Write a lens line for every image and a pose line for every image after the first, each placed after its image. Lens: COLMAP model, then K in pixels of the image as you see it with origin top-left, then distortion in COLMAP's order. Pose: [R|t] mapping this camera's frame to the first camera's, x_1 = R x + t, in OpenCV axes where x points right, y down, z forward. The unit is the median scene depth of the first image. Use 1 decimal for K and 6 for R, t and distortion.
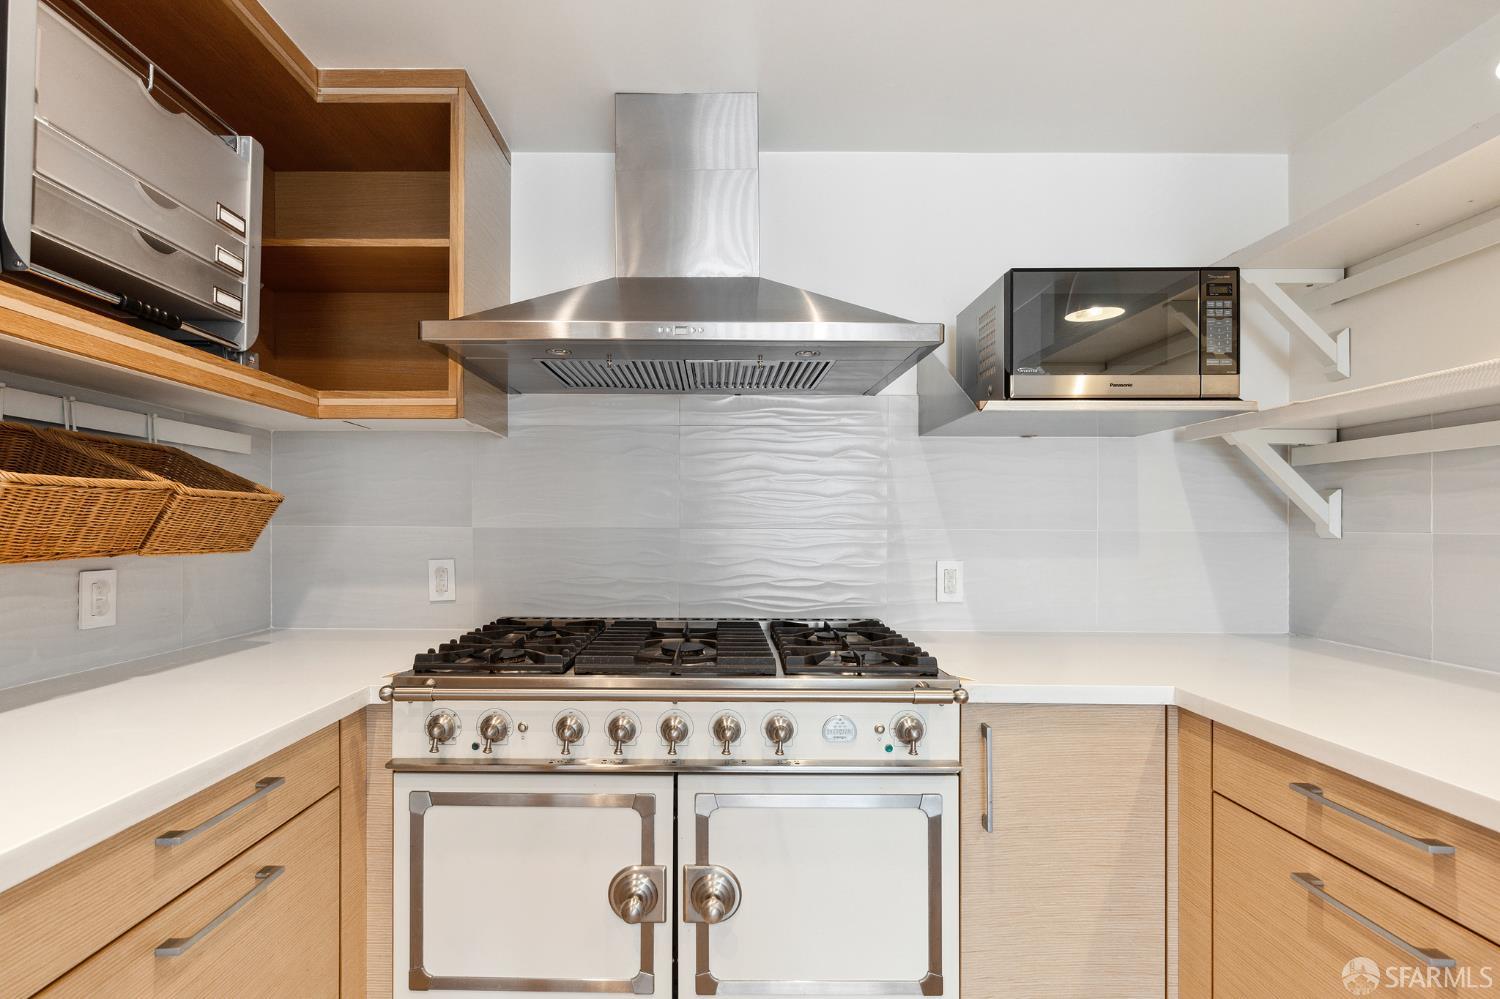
lens RADIAL K [[683.2, 0, 720.9], [0, 683.2, 526.5], [0, 0, 1]] dist [0.000271, 0.000025]
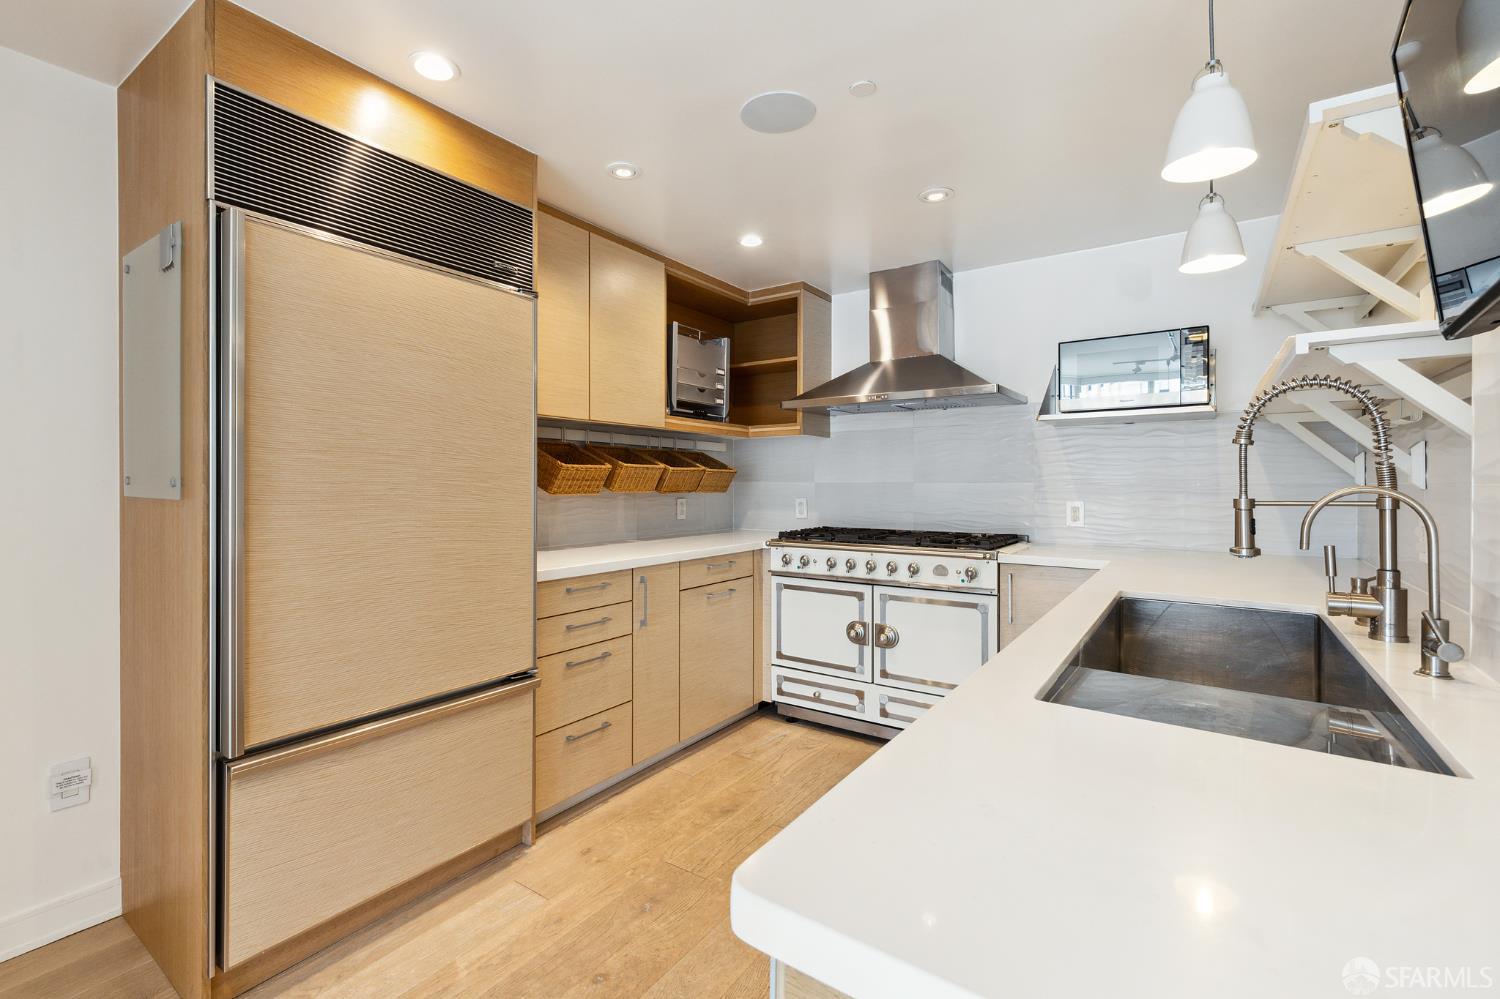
lens RADIAL K [[658.2, 0, 691.3], [0, 658.2, 478.3], [0, 0, 1]] dist [-0.001393, -0.000025]
pose [[0.790776, -0.008085, -0.612052, 0.825912], [0.003225, 0.999954, -0.009042, 0.007006], [0.612097, 0.005176, 0.790766, -1.188554]]
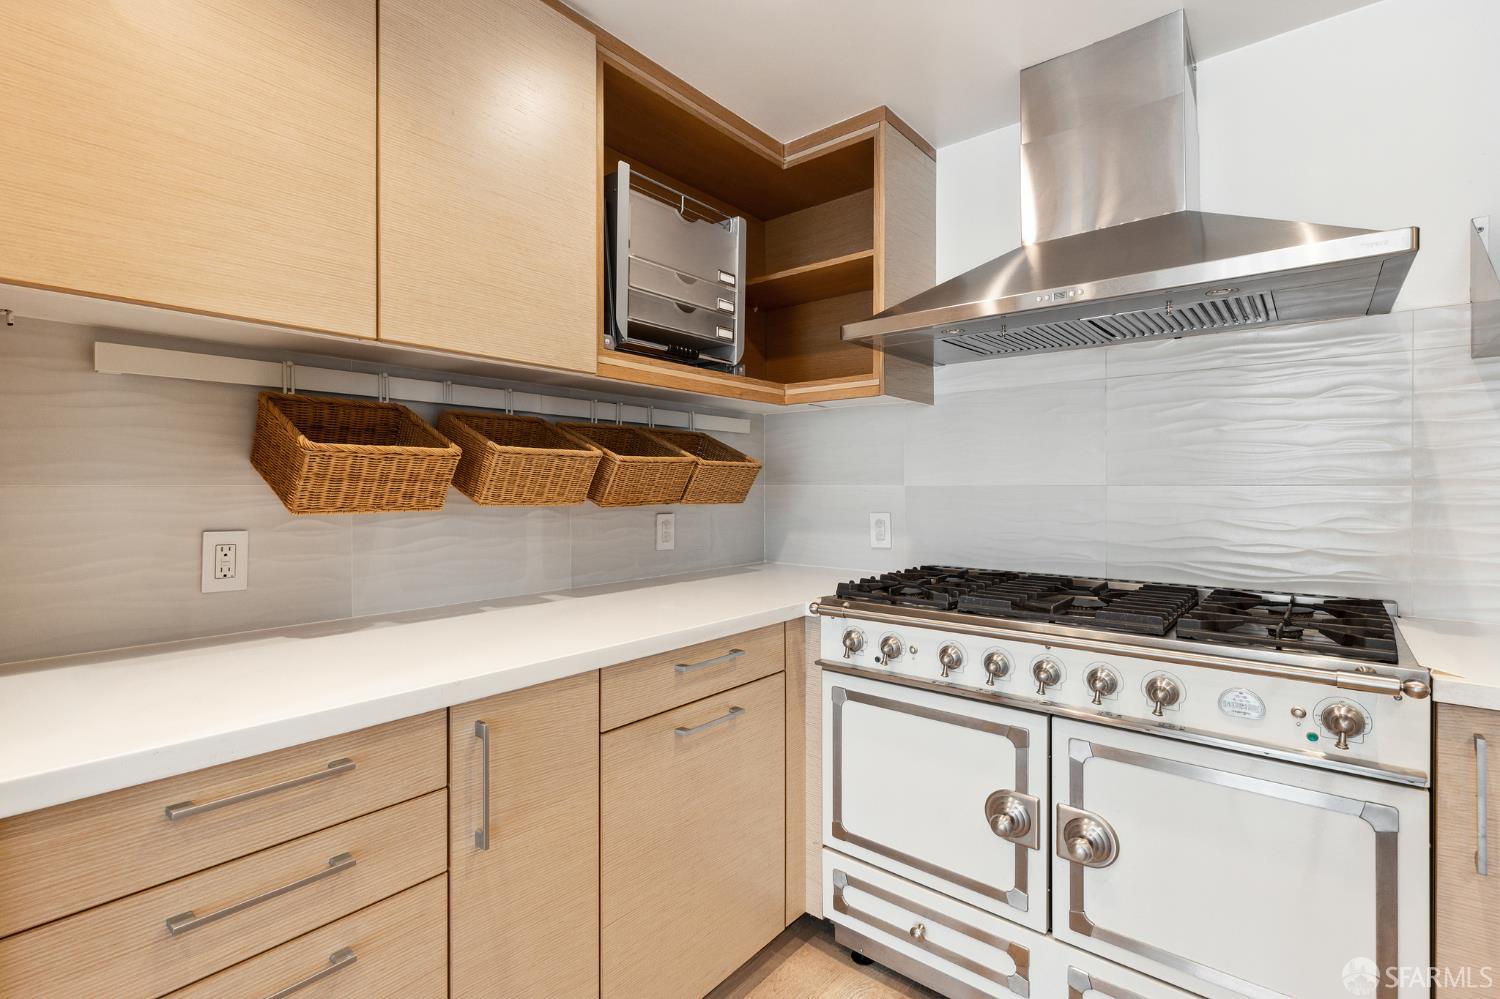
lens RADIAL K [[700.6, 0, 695.9], [0, 700.6, 488.5], [0, 0, 1]] dist [0.000248, 0.000071]
pose [[0.743535, -0.002636, -0.668692, 0.248444], [0.004513, 0.999989, 0.001076, 0.004644], [0.668682, -0.003818, 0.743539, -0.175771]]
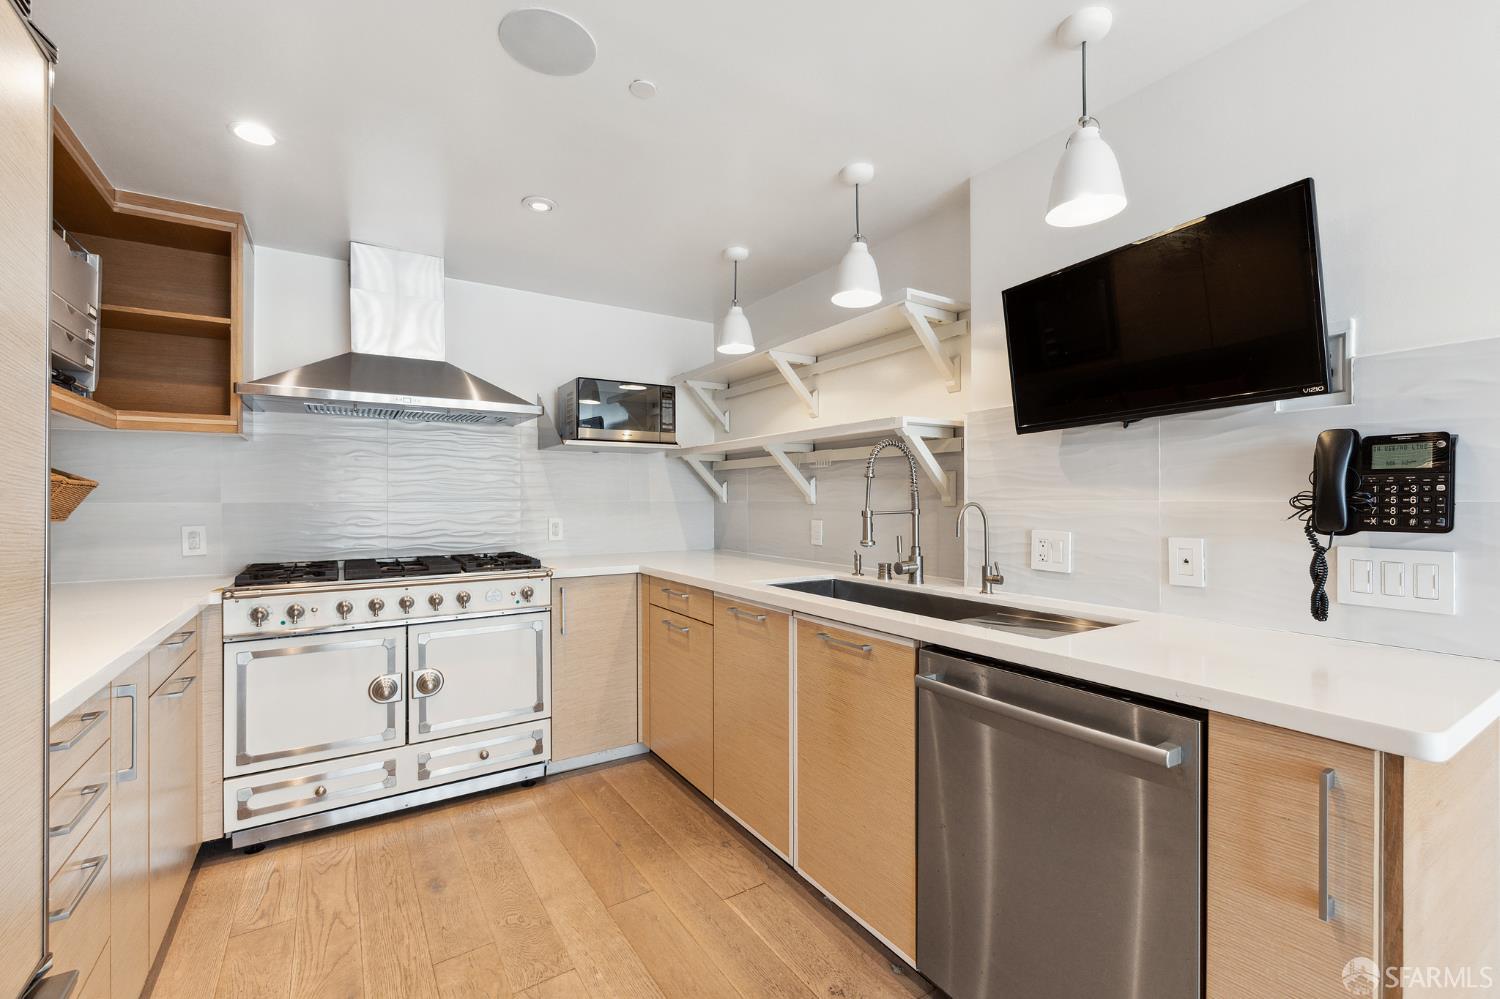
lens RADIAL K [[638.9, 0, 742.2], [0, 638.9, 491.3], [0, 0, 1]] dist [-0.002155, 0.000055]
pose [[0.851070, -0.000585, 0.525052, -0.205328], [0.007394, 0.999914, -0.010871, -0.000105], [-0.525000, 0.013134, 0.851001, -1.066025]]
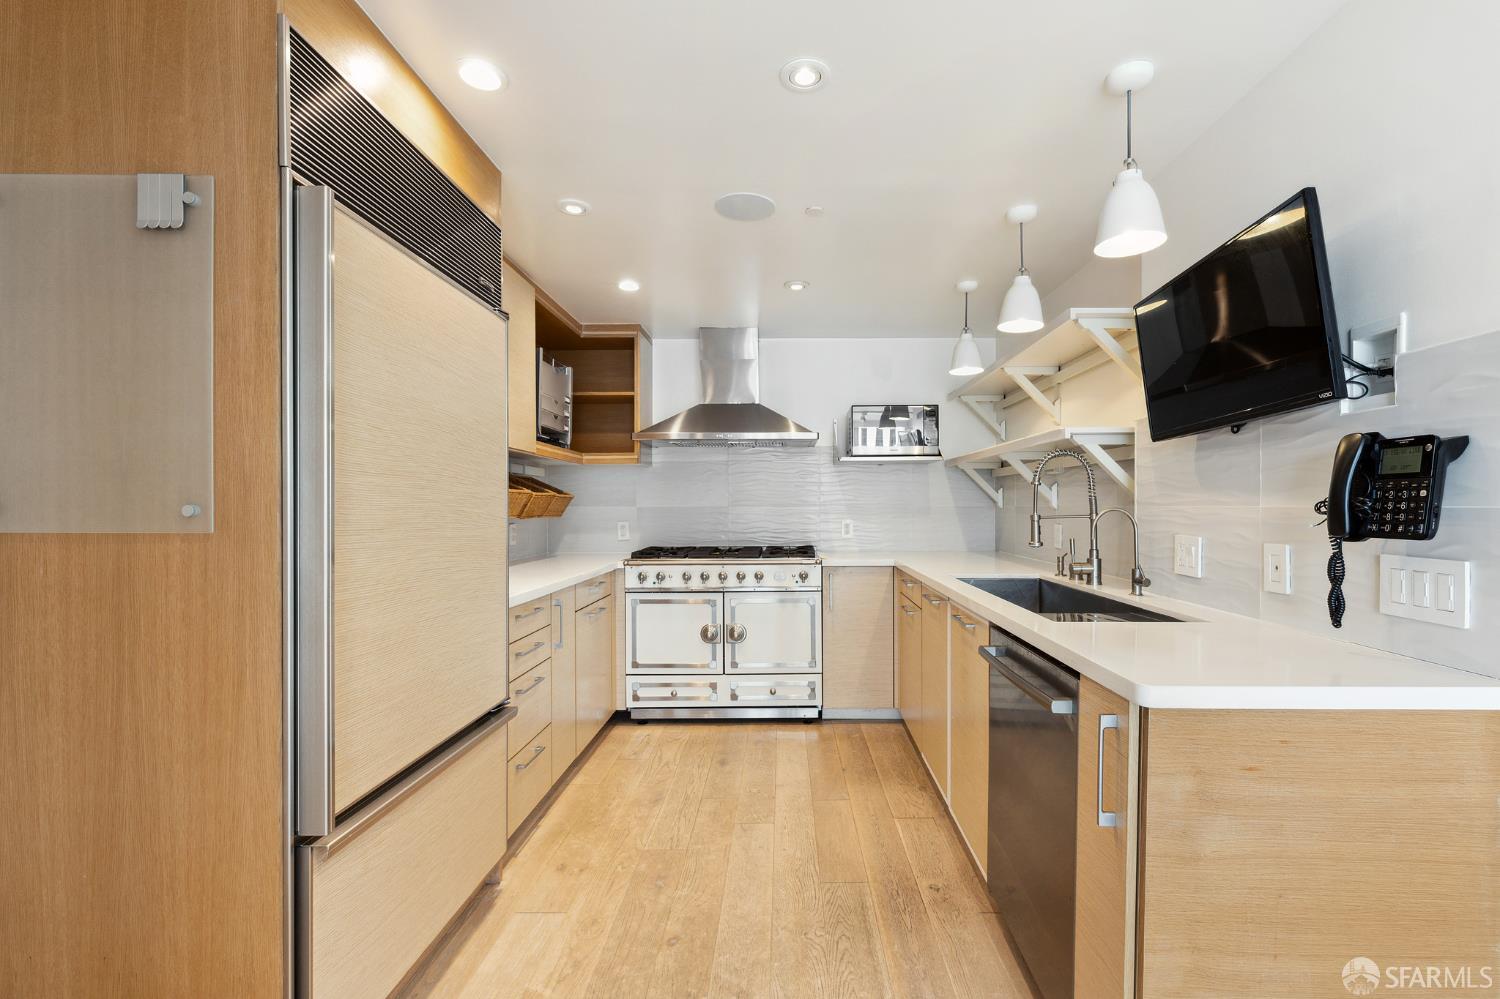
lens RADIAL K [[650.6, 0, 767.9], [0, 650.6, 500.5], [0, 0, 1]] dist [-0.000435, 0.000143]
pose [[0.999359, -0.008601, -0.034741, 0.213067], [0.008304, 0.999928, -0.008671, 0.002390], [0.034814, 0.008377, 0.999359, -1.687326]]
